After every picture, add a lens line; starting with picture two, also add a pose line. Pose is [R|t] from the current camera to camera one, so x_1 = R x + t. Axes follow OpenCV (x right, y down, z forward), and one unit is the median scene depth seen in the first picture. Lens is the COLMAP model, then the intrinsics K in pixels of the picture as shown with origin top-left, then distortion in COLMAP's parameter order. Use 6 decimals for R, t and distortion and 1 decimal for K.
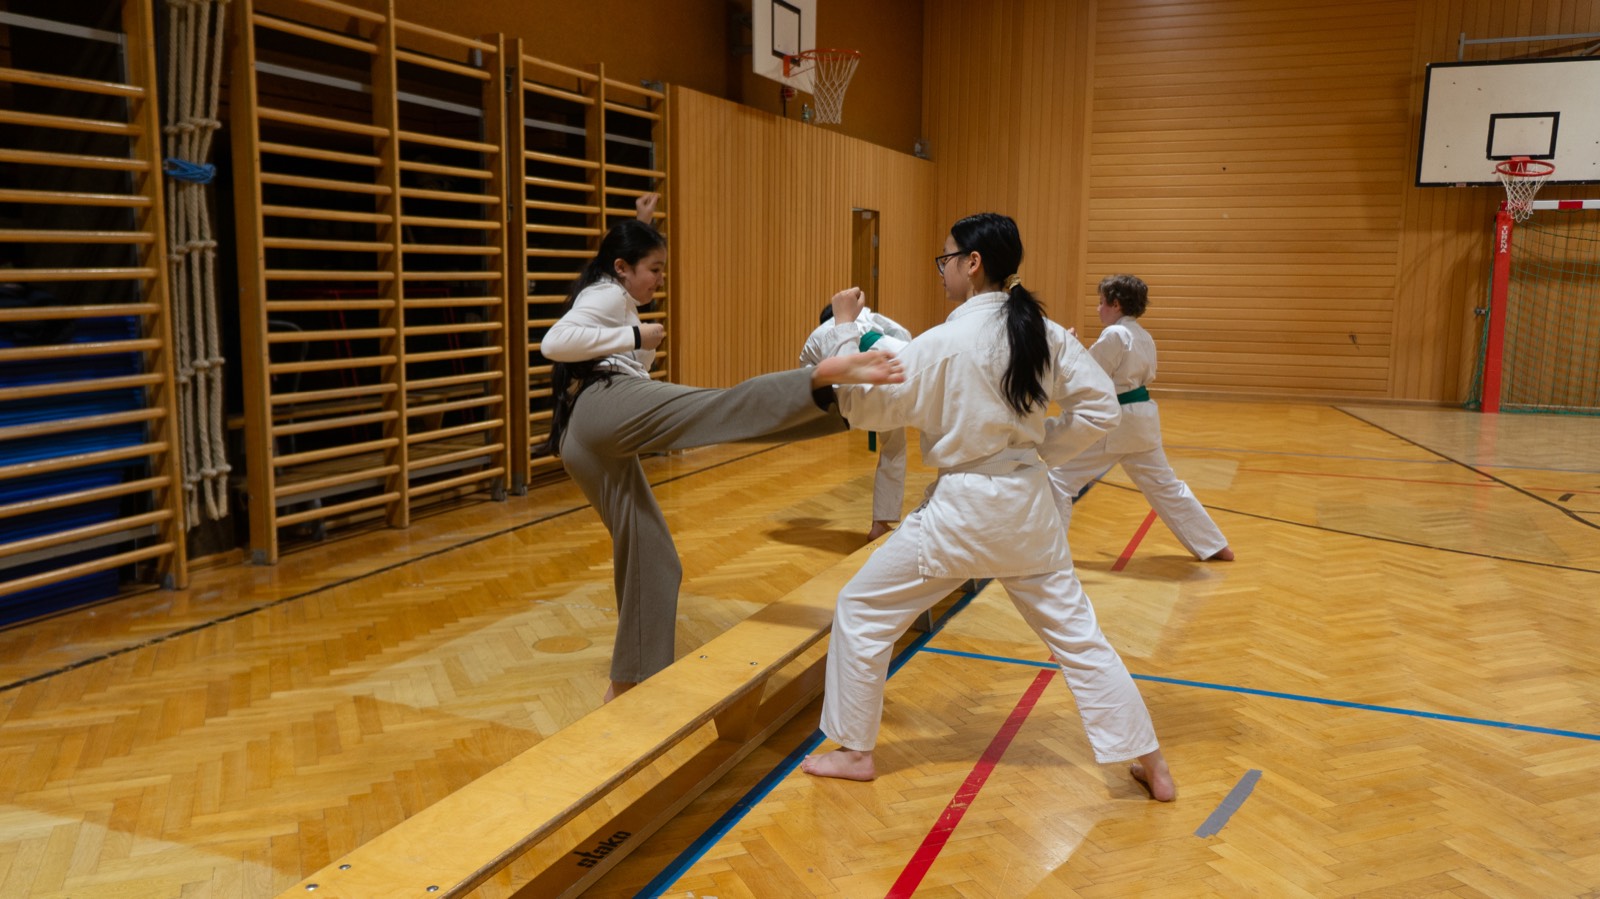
lens RADIAL K [[1279.3, 0, 799.4], [0, 1279.3, 457.6], [0, 0, 1]] dist [0.013366, 0.019138]
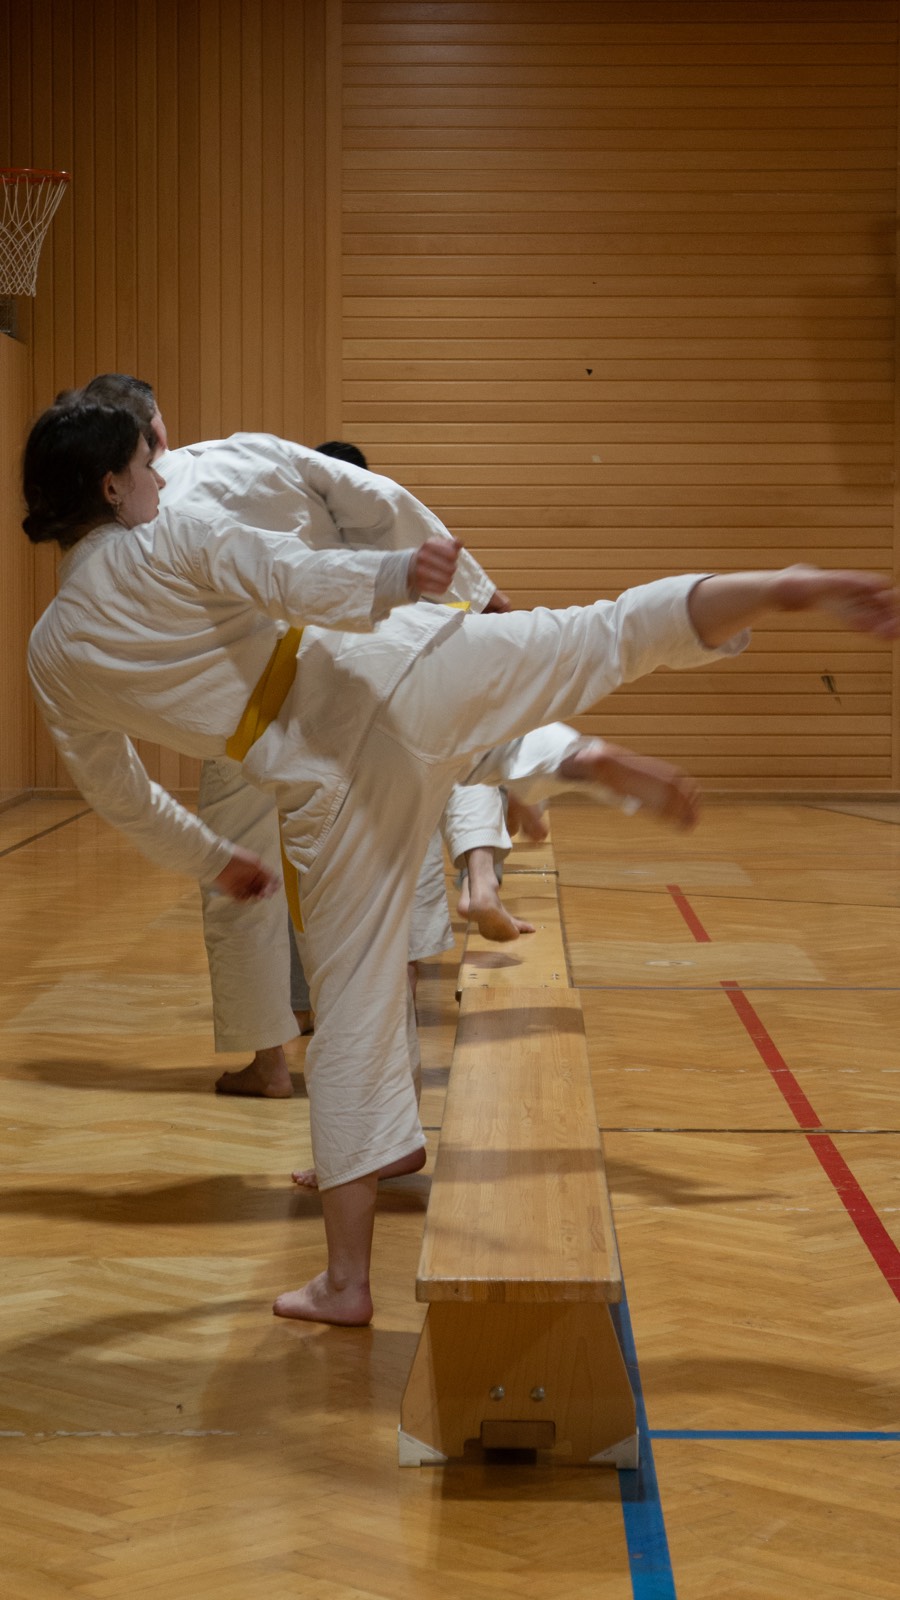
lens RADIAL K [[3893.5, 0, 453.6], [0, 3893.5, 802.8], [0, 0, 1]] dist [0.157298, 0.000000]
pose [[0.933551, -0.024945, 0.357576, -0.325586], [0.057676, 0.995031, -0.081164, 0.087000], [-0.353775, 0.096394, 0.930350, -0.502502]]
